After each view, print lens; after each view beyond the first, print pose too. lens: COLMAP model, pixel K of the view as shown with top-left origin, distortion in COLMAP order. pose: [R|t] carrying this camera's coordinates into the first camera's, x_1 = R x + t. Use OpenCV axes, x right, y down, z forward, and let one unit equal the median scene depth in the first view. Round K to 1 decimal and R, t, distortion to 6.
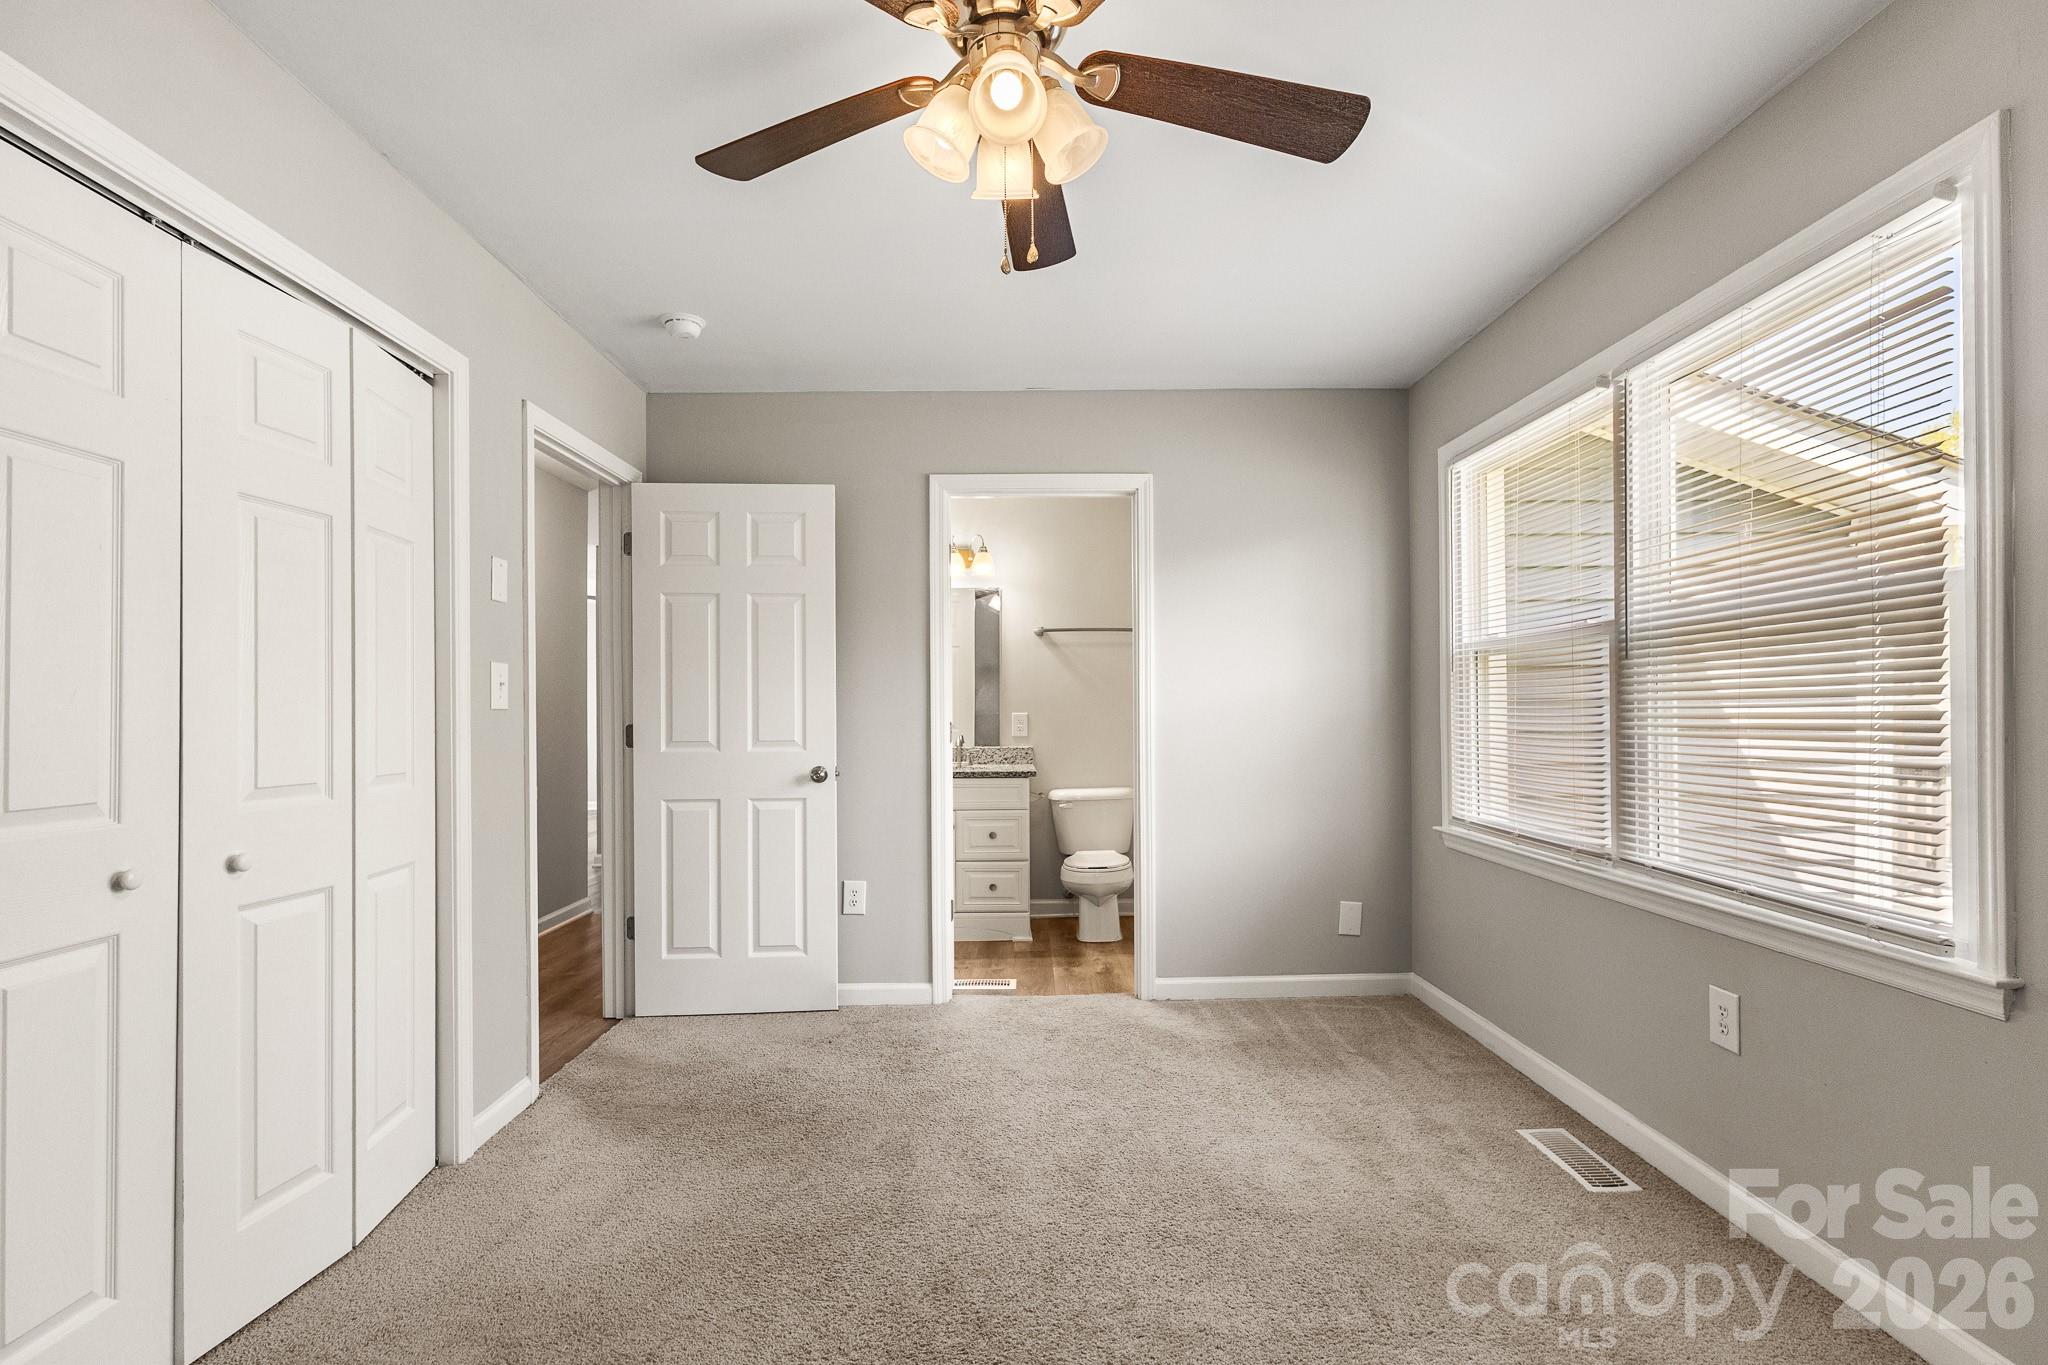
lens RADIAL K [[955.7, 0, 1052.2], [0, 955.7, 719.8], [0, 0, 1]] dist [0.004867, 0.000594]
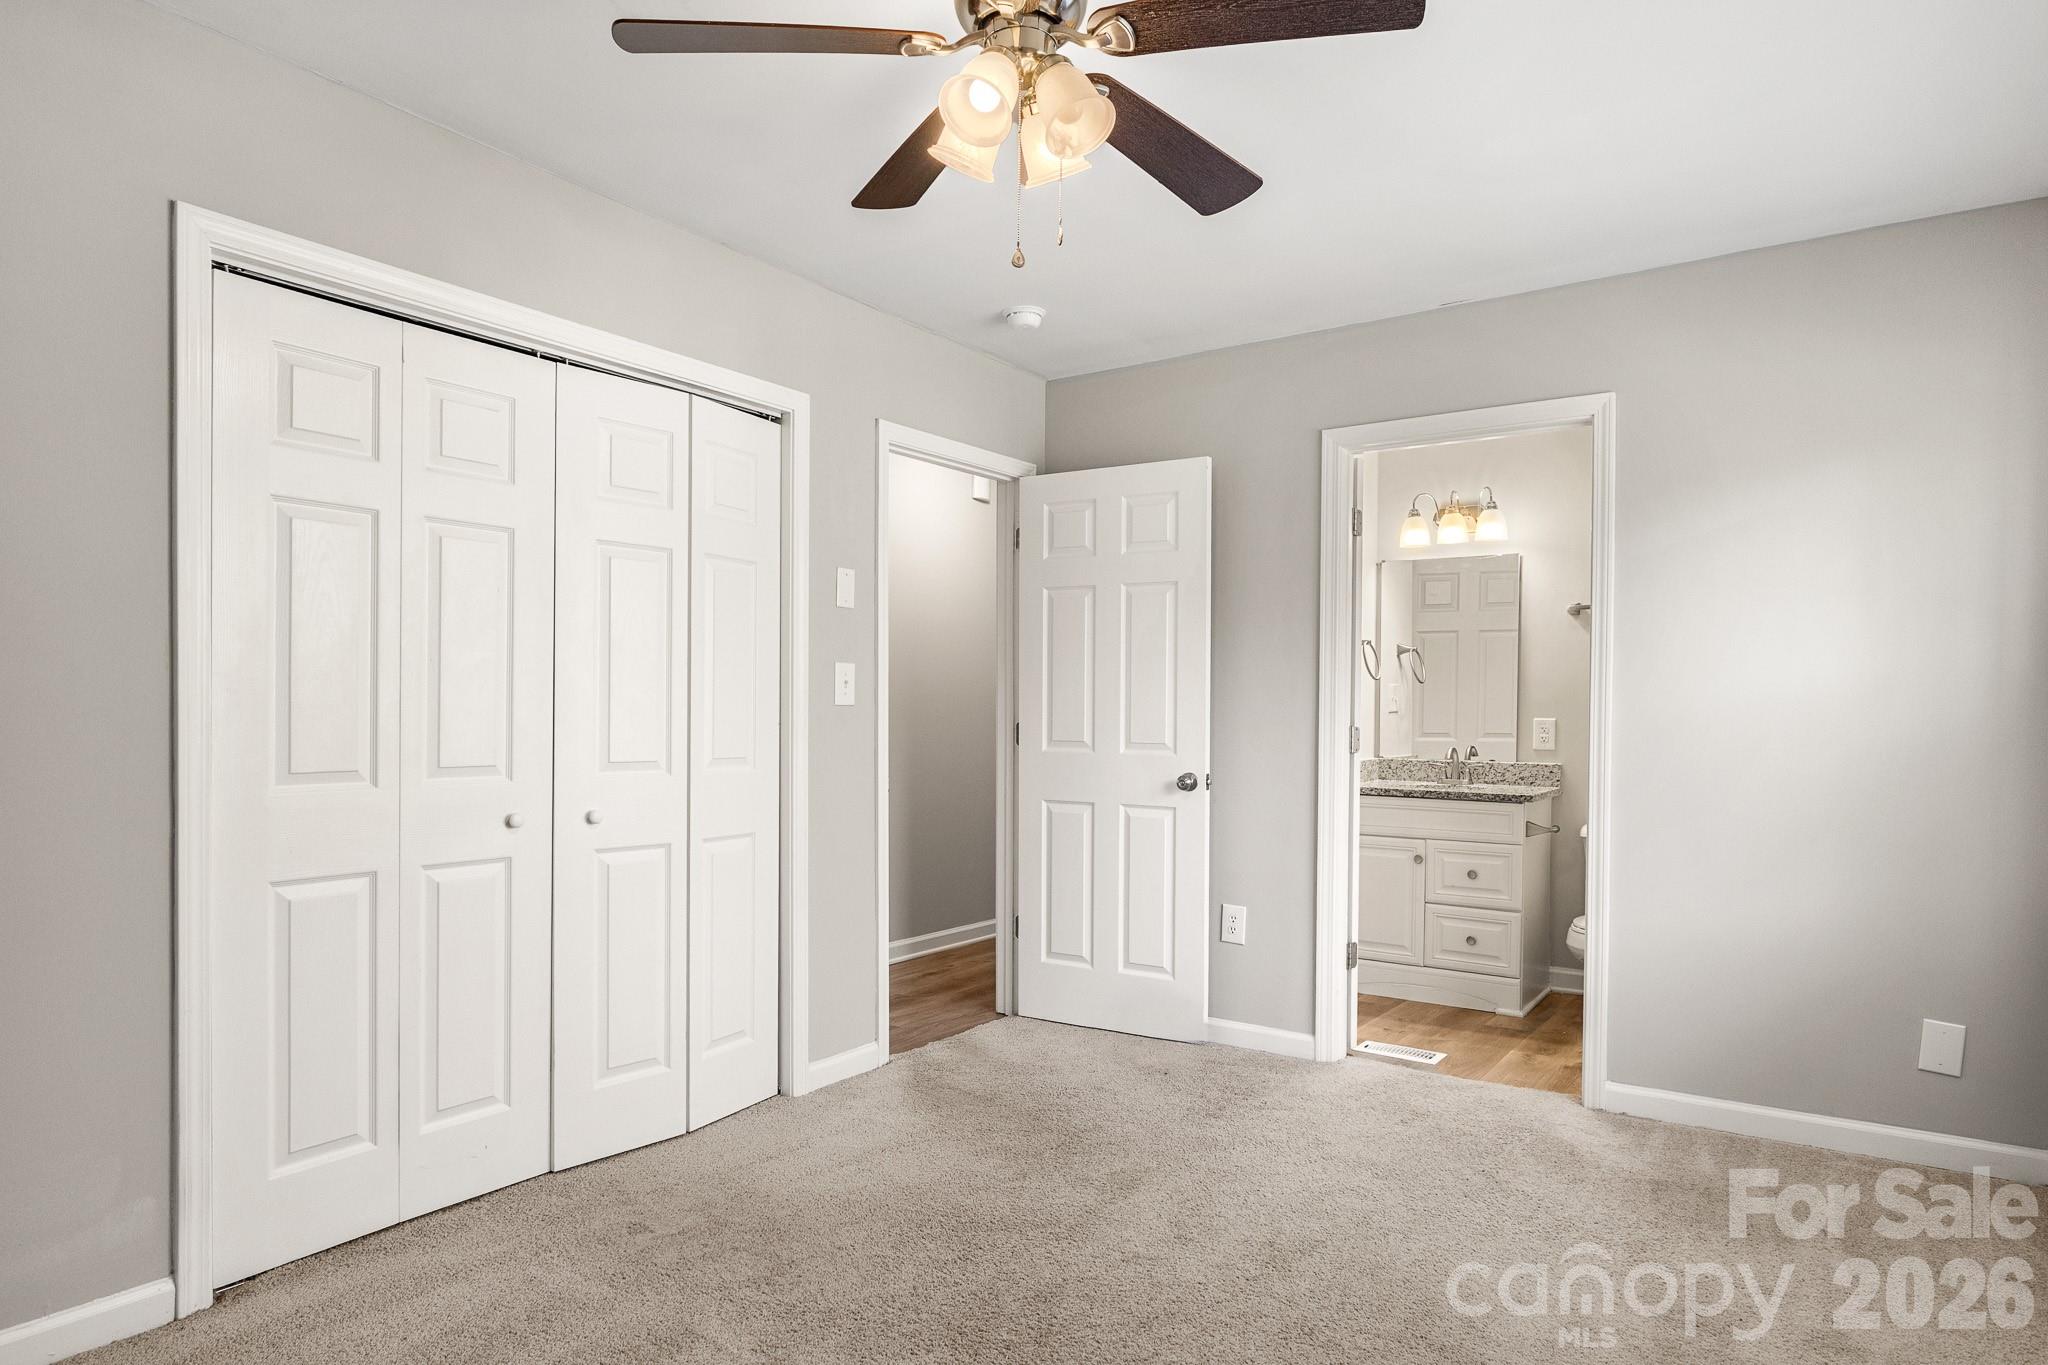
lens RADIAL K [[1196.6, 0, 1034.6], [0, 1196.6, 752.6], [0, 0, 1]] dist [-0.019620, 0.003479]
pose [[0.809605, 0.033779, -0.586002, 0.342071], [-0.019248, 0.999334, 0.031012, -0.002649], [0.586659, -0.013828, 0.809716, 0.006040]]
